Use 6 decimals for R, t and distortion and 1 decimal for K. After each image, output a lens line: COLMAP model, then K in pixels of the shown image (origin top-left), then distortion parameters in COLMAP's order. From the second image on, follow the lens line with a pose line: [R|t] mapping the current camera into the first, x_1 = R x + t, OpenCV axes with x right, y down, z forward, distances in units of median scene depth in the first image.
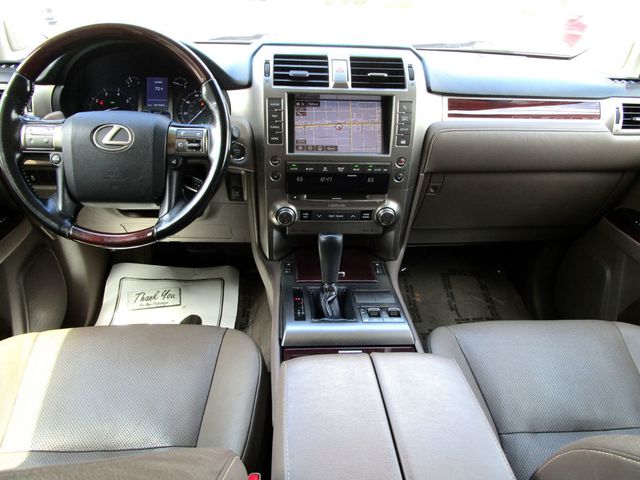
lens RADIAL K [[459.0, 0, 320.0], [0, 459.0, 240.0], [0, 0, 1]] dist [-0.023291, 0.004650]
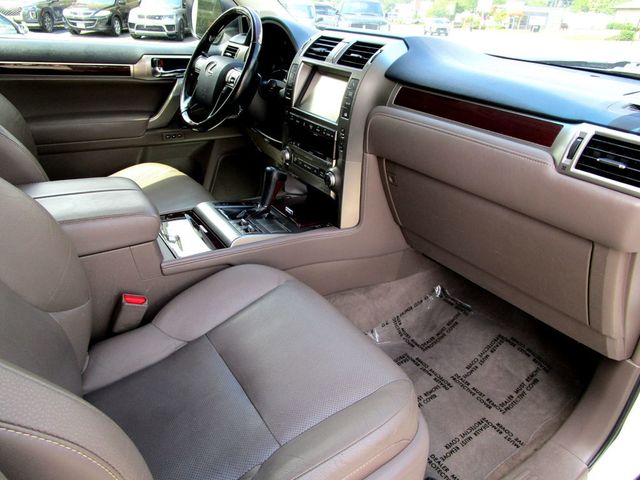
lens RADIAL K [[459.0, 0, 320.0], [0, 459.0, 240.0], [0, 0, 1]] dist [-0.023291, 0.004650]
pose [[0.492466, 0.387433, -0.779341, 1.139392], [-0.458564, 0.876584, 0.146009, -0.079940], [0.739727, 0.285474, 0.609351, 0.358830]]
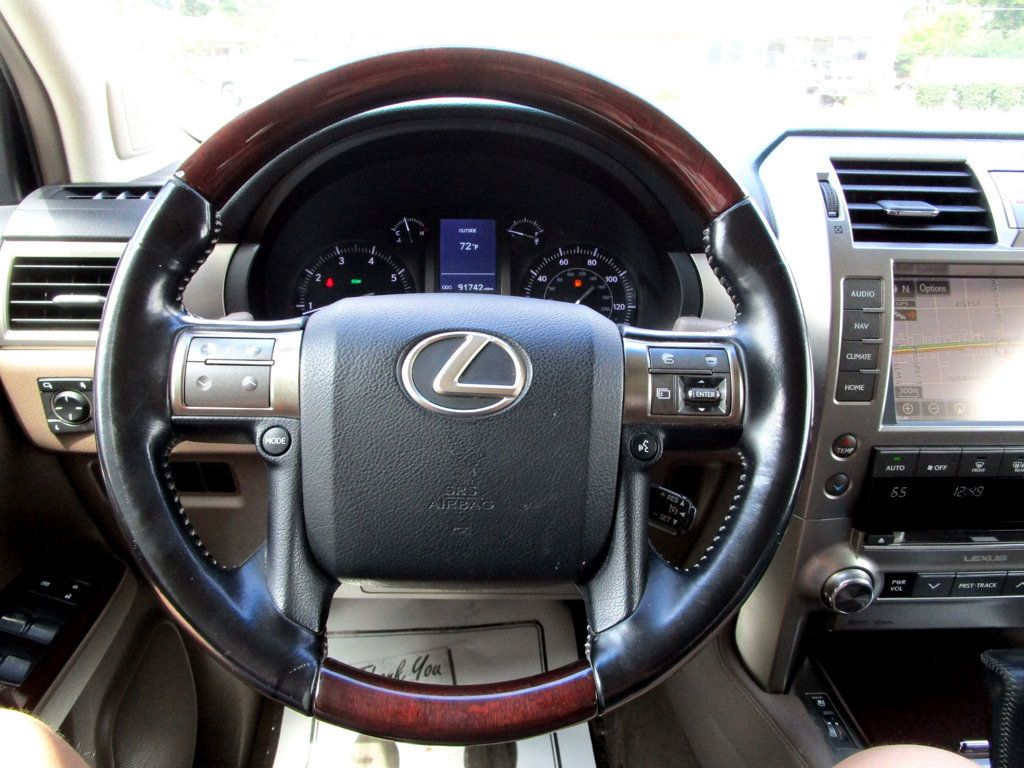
lens RADIAL K [[730.6, 0, 504.8], [0, 730.6, 381.9], [0, 0, 1]] dist [-0.019217, -0.001868]
pose [[0.999606, -0.006564, -0.027304, -0.344549], [0.003584, 0.994167, -0.107794, -0.161705], [0.027852, 0.107653, 0.993798, 0.422761]]
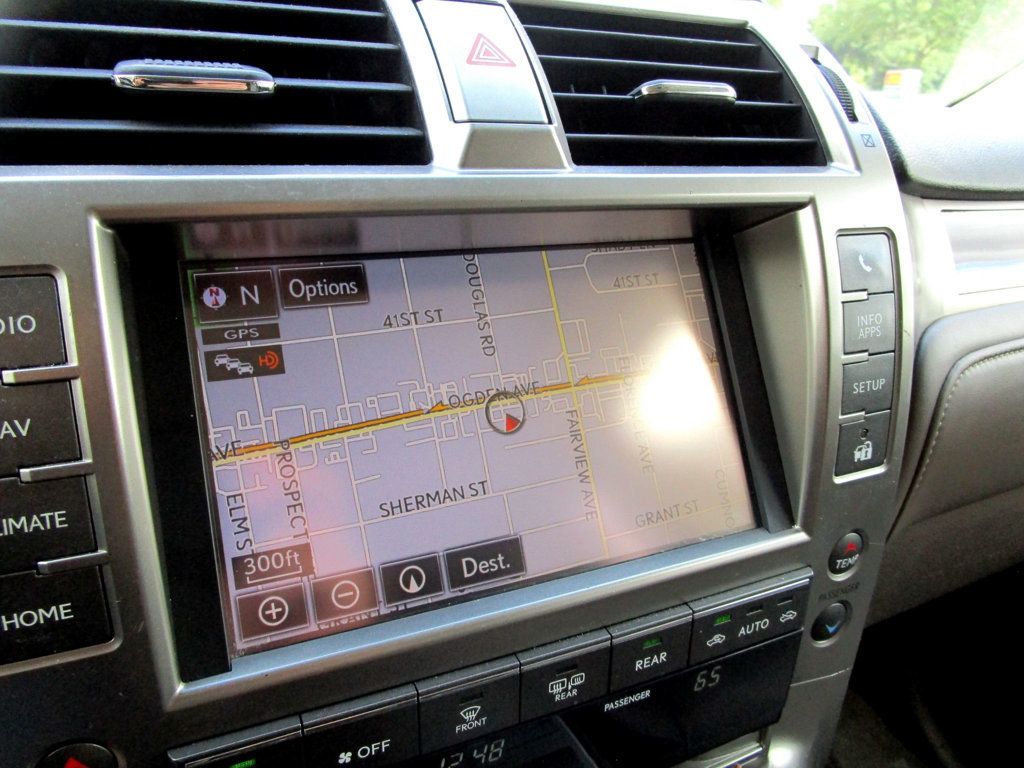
lens RADIAL K [[732.5, 0, 505.0], [0, 732.5, 383.3], [0, 0, 1]] dist [-0.039375, 0.020670]
pose [[0.938335, -0.124998, 0.322341, -0.039644], [0.163070, 0.982142, -0.093840, -0.236158], [-0.304855, 0.140617, 0.941961, 0.768709]]
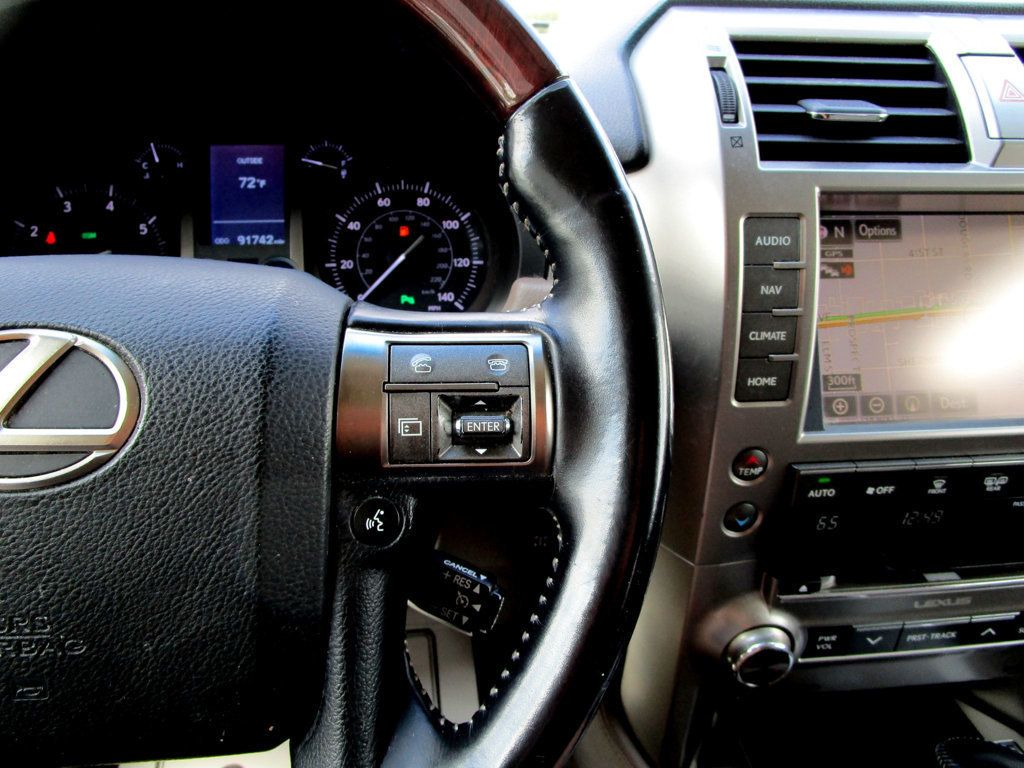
lens RADIAL K [[732.5, 0, 505.0], [0, 732.5, 383.3], [0, 0, 1]] dist [-0.039375, 0.020670]
pose [[0.999143, -0.033162, 0.024764, -0.235384], [0.034009, 0.998822, -0.034616, -0.206438], [-0.023587, 0.035428, 0.999094, 0.609445]]
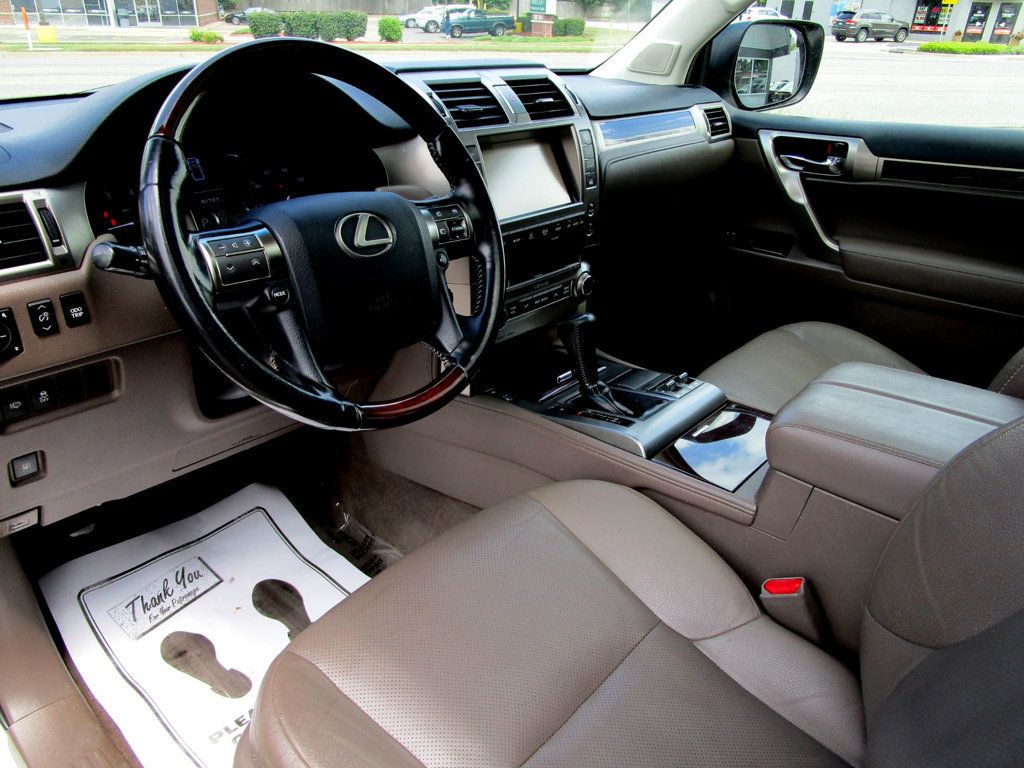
lens RADIAL K [[729.2, 0, 506.4], [0, 729.2, 382.4], [0, 0, 1]] dist [-0.011559, 0.005537]
pose [[0.713646, -0.326715, 0.619651, -0.801386], [0.342776, 0.934307, 0.097848, -0.066019], [-0.610912, 0.142573, 0.778755, 0.169336]]
